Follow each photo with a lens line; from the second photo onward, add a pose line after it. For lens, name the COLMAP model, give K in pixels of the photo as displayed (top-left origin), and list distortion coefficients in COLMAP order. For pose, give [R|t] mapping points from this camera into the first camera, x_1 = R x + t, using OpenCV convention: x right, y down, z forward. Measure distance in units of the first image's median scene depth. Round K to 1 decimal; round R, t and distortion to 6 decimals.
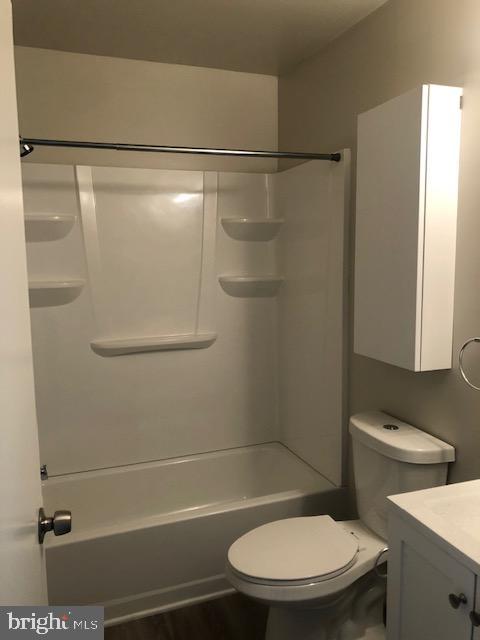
lens RADIAL K [[518.3, 0, 238.2], [0, 518.3, 315.0], [0, 0, 1]] dist [0.015754, -0.003104]
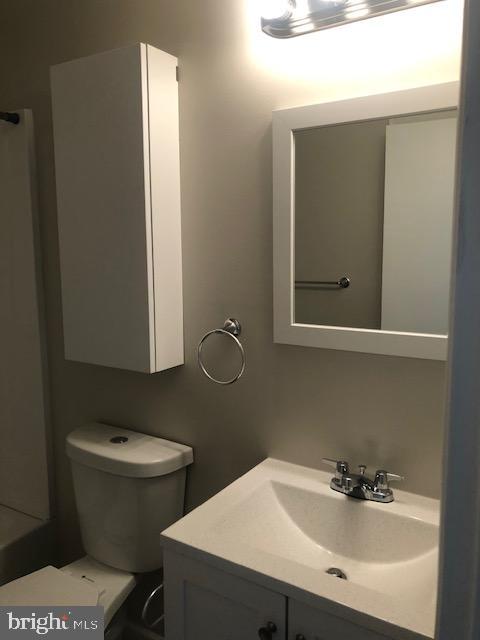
lens RADIAL K [[518.3, 0, 238.2], [0, 518.3, 315.0], [0, 0, 1]] dist [0.015754, -0.003104]
pose [[0.784211, -0.069788, 0.616557, -0.077084], [0.059297, 0.997536, 0.037491, -0.013726], [-0.617654, 0.007159, 0.786417, 0.212188]]
